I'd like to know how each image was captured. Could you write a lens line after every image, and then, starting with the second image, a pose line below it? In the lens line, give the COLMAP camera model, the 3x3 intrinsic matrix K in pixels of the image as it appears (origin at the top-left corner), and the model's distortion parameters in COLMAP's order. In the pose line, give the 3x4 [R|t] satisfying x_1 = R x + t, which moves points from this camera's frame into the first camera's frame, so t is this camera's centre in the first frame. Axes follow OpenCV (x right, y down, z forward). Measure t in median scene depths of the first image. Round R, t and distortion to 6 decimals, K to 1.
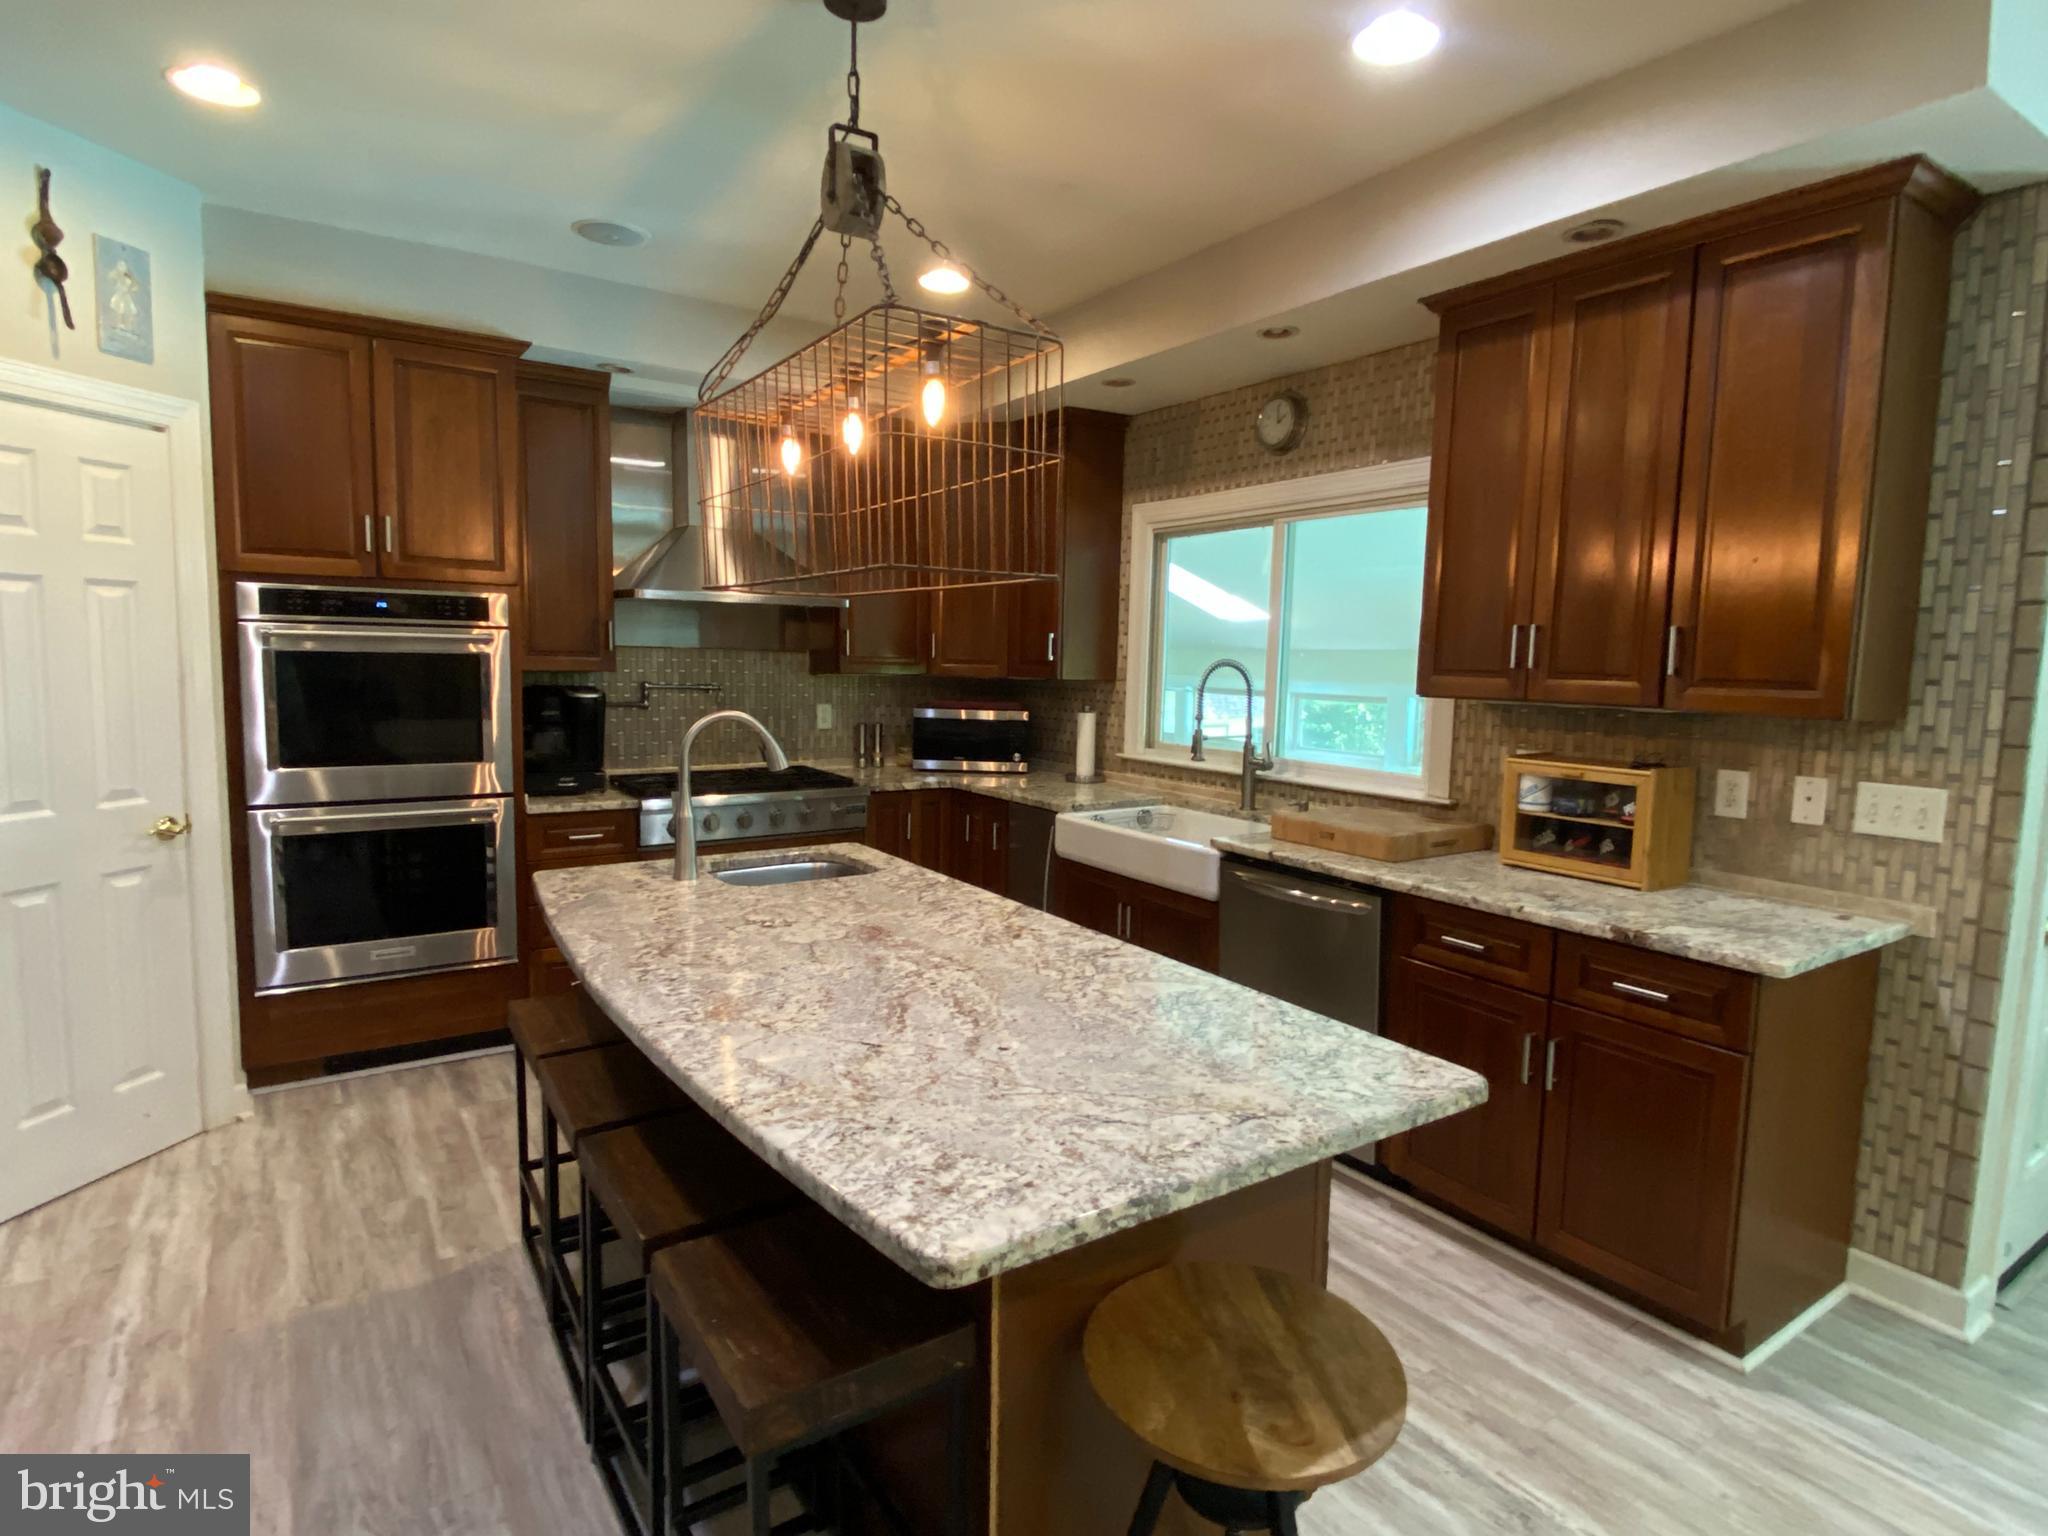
lens RADIAL K [[1101.5, 0, 1024.0], [0, 1101.5, 768.0], [0, 0, 1]] dist [0.066156, -0.076945]
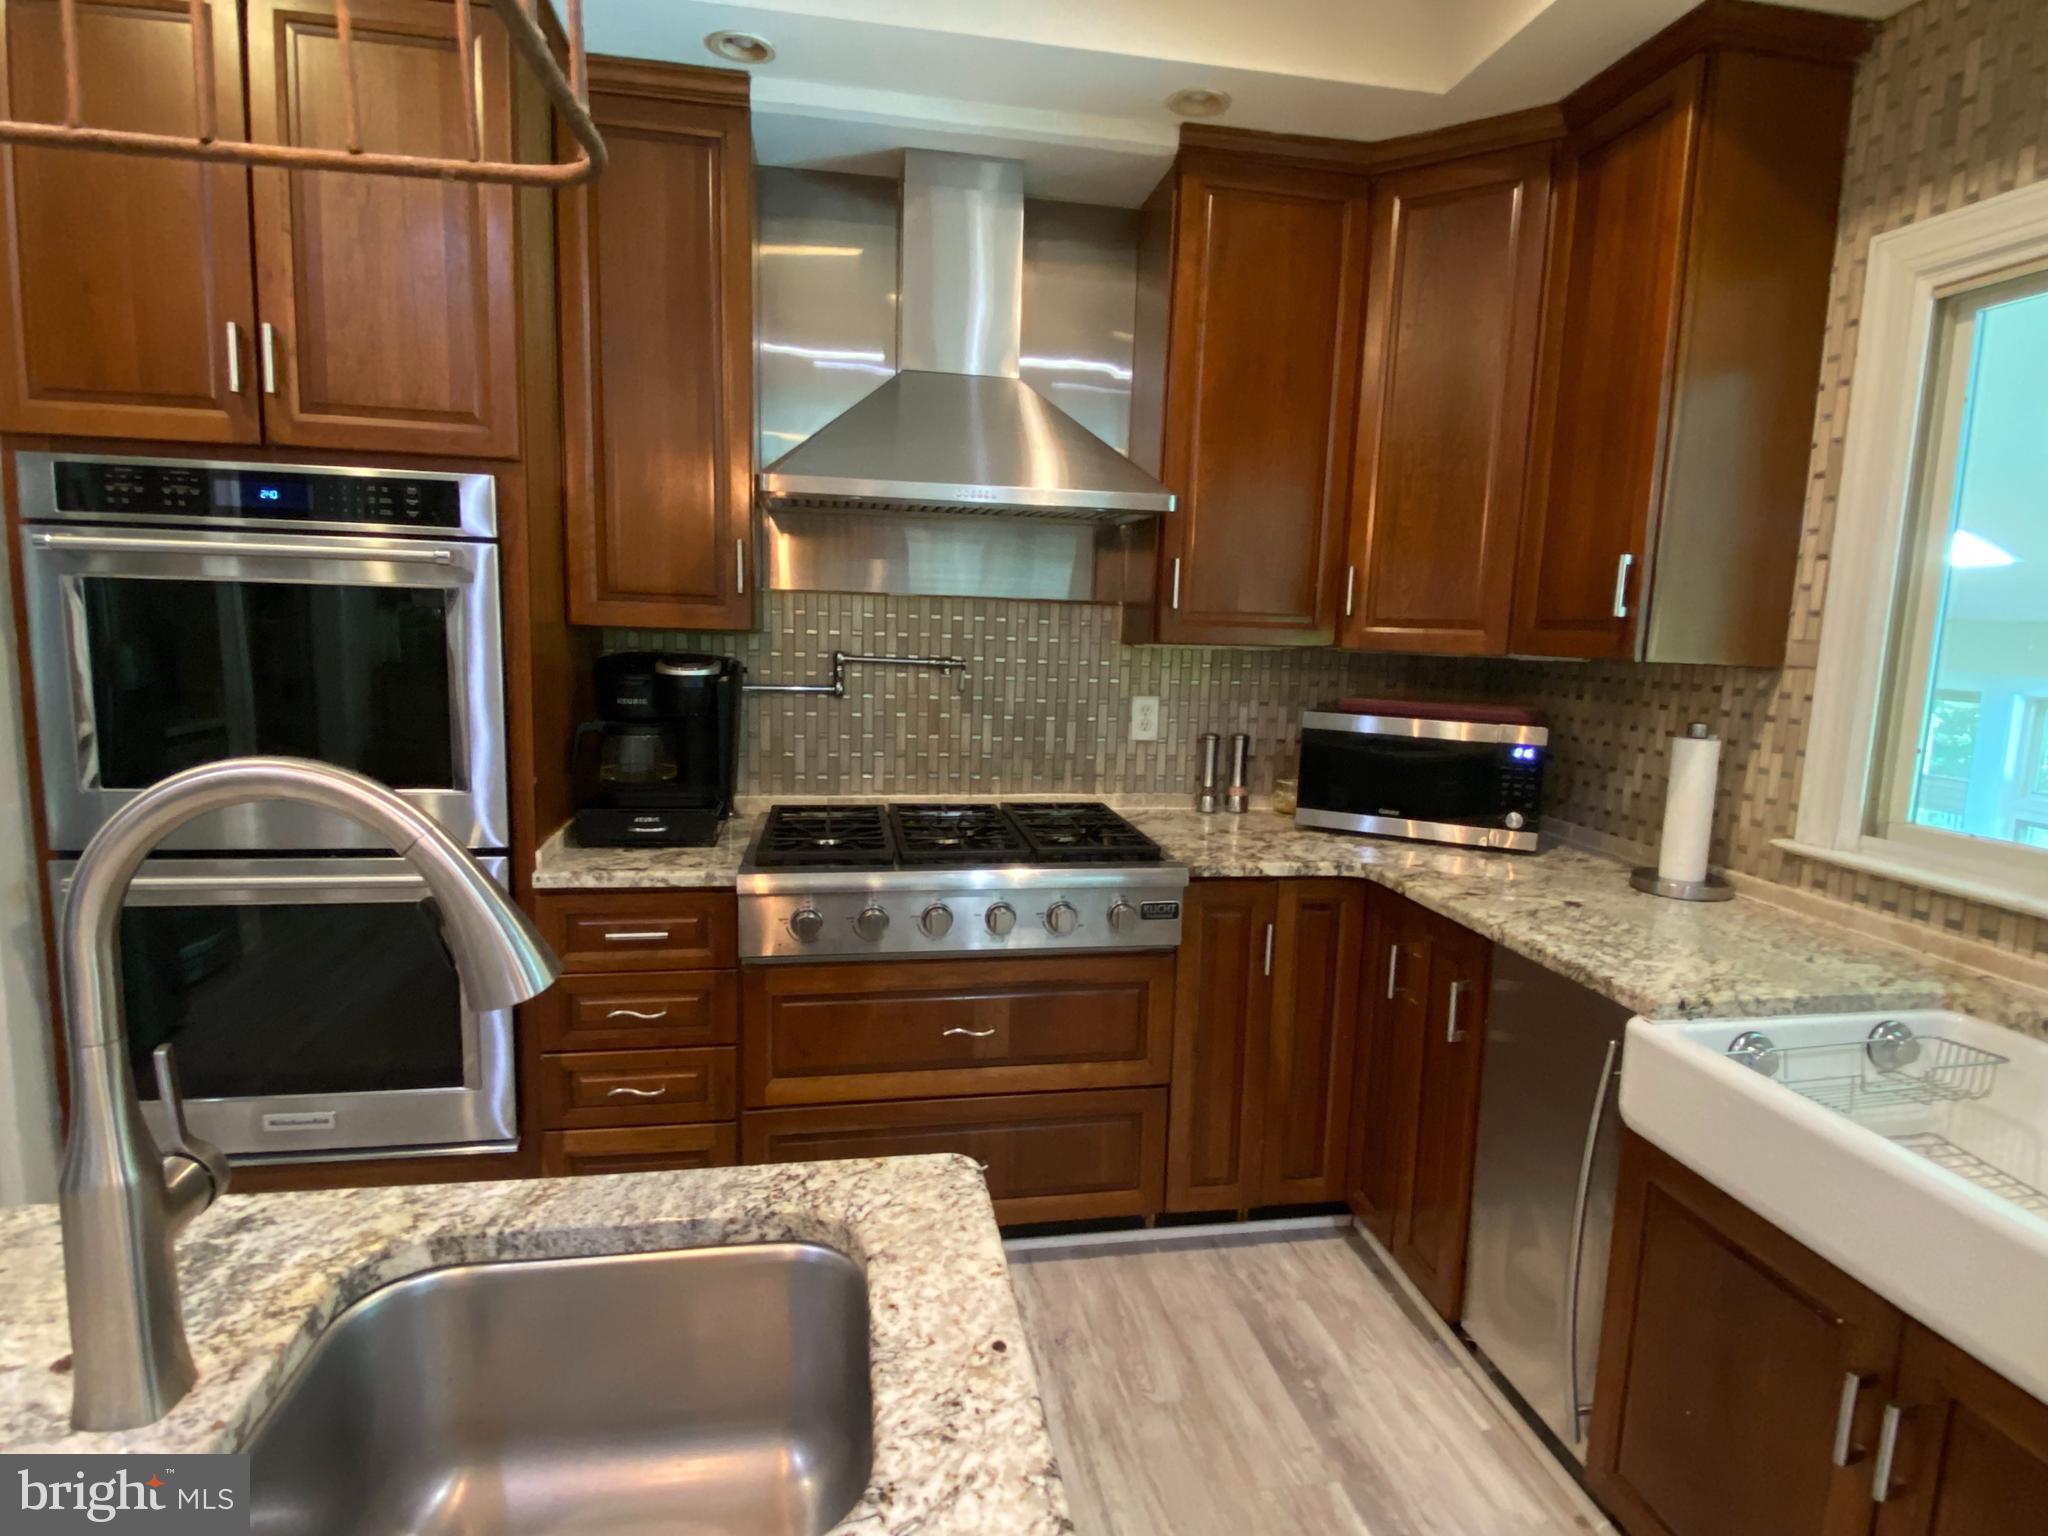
lens RADIAL K [[1101.5, 0, 1024.0], [0, 1101.5, 768.0], [0, 0, 1]] dist [0.066156, -0.076945]
pose [[0.917896, 0.061688, -0.391996, -0.014784], [-0.054139, 0.998074, 0.030294, -0.038300], [0.393110, -0.006584, 0.919468, 0.491421]]
